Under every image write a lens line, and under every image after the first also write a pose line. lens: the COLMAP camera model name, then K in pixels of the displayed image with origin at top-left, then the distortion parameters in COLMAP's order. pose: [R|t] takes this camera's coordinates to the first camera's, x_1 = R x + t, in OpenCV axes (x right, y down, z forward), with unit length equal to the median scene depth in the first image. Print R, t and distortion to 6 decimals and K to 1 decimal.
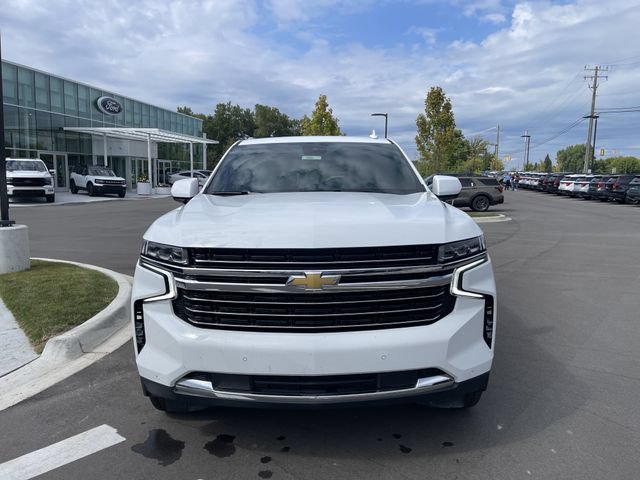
lens RADIAL K [[545.5, 0, 362.7], [0, 545.5, 237.1], [0, 0, 1]] dist [0.040484, -0.005752]
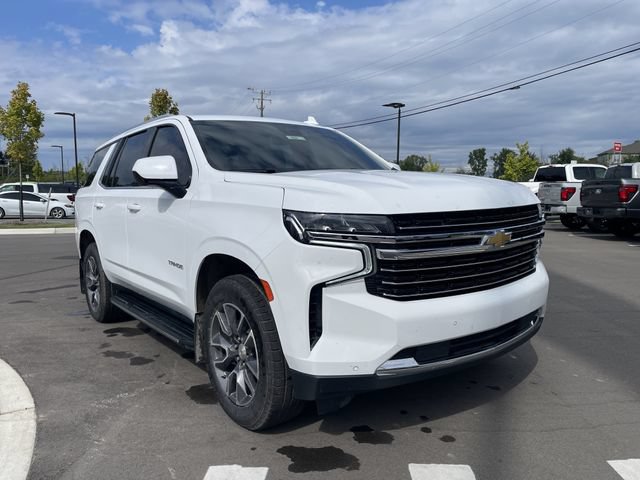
lens RADIAL K [[517.9, 0, 348.3], [0, 517.9, 242.7], [0, 0, 1]] dist [0.089966, -0.118401]
pose [[0.762998, -0.072714, 0.642298, -0.118417], [0.084531, 0.996344, 0.012379, 0.006151], [-0.640850, 0.044849, 0.766355, 0.048205]]
